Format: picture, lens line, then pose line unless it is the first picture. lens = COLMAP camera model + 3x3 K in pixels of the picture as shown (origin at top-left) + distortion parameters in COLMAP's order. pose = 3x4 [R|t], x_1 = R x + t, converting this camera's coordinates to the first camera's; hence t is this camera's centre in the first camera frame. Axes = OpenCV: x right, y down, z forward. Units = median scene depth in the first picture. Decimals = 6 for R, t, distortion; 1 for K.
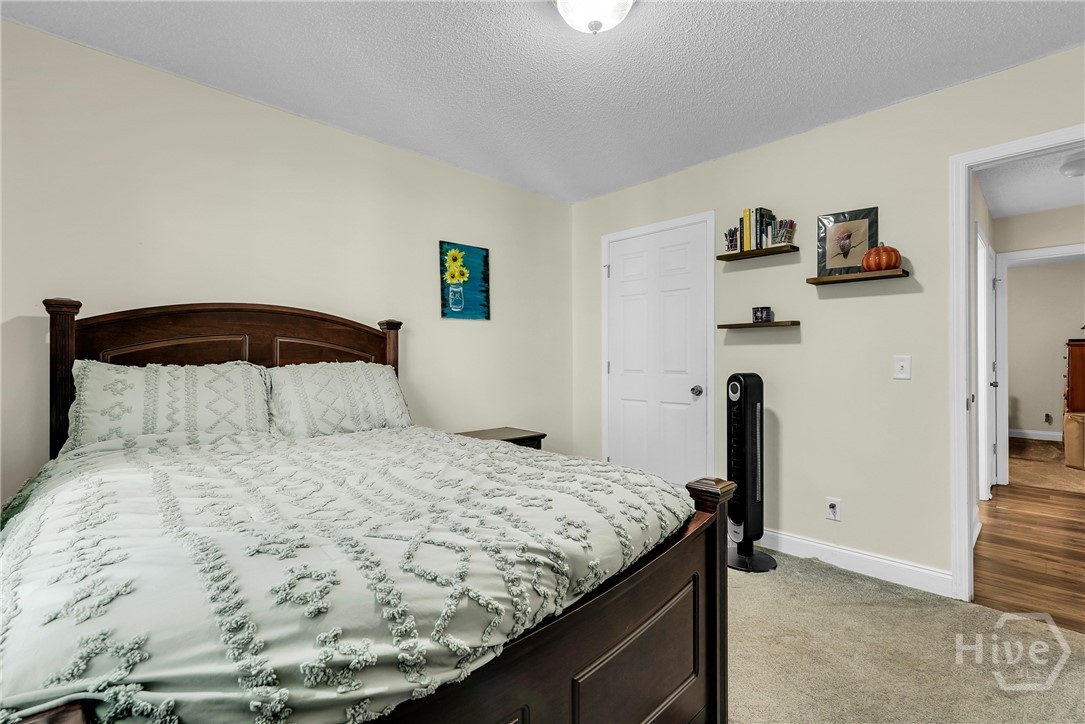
lens RADIAL K [[479.8, 0, 544.5], [0, 479.8, 362.3], [0, 0, 1]] dist [-0.001380, 0.000197]
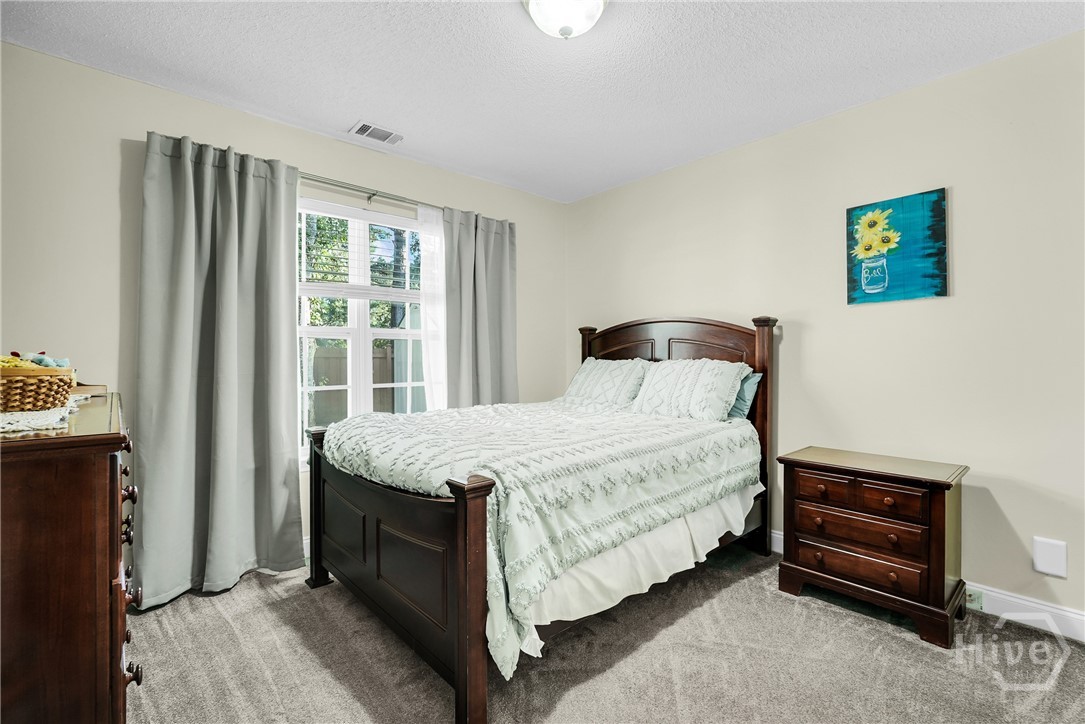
lens RADIAL K [[479.8, 0, 544.5], [0, 479.8, 362.3], [0, 0, 1]] dist [-0.001380, 0.000197]
pose [[-0.016785, 0.007874, -0.999828, 0.582333], [-0.006920, 0.999944, 0.007991, 0.000142], [0.999835, 0.007053, -0.016729, 0.498335]]
